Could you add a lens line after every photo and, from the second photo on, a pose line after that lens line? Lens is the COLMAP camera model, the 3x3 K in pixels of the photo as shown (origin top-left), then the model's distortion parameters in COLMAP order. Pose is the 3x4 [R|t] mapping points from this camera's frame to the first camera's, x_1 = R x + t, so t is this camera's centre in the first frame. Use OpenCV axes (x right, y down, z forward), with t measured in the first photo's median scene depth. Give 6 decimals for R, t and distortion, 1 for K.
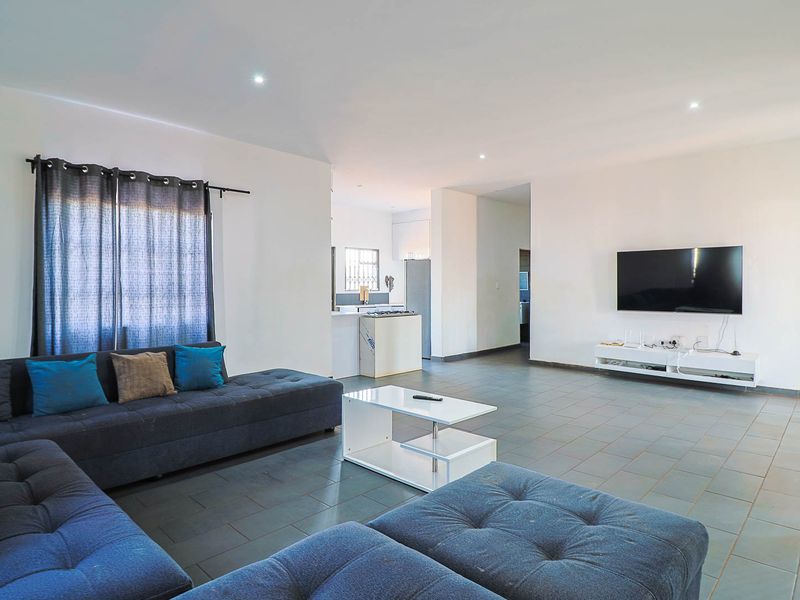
lens RADIAL K [[470.5, 0, 402.6], [0, 470.5, 297.8], [0, 0, 1]] dist [-0.000466, -0.000066]
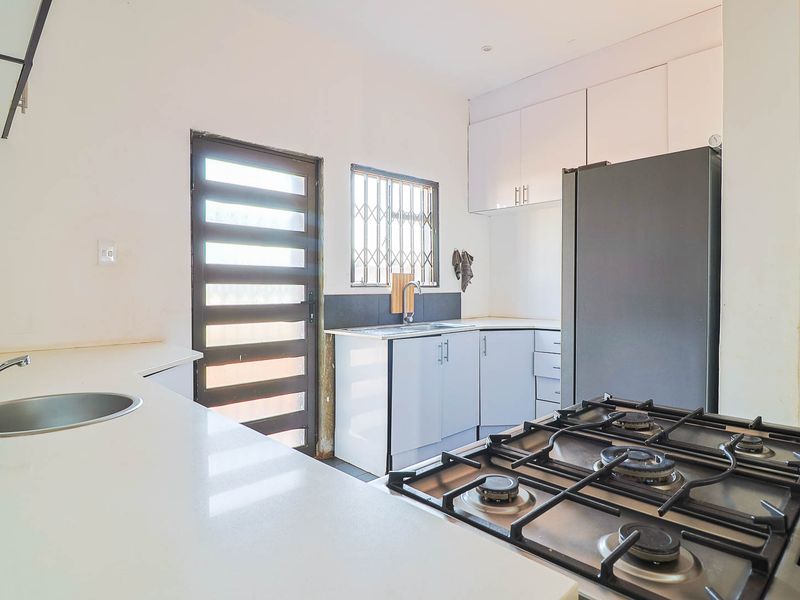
lens RADIAL K [[470.5, 0, 397.7], [0, 470.5, 300.5], [0, 0, 1]] dist [-0.000466, -0.000066]
pose [[0.999183, 0.002800, -0.040318, -0.069387], [-0.002676, 0.999991, 0.003140, -0.005159], [0.040327, -0.003030, 0.999182, 0.613221]]
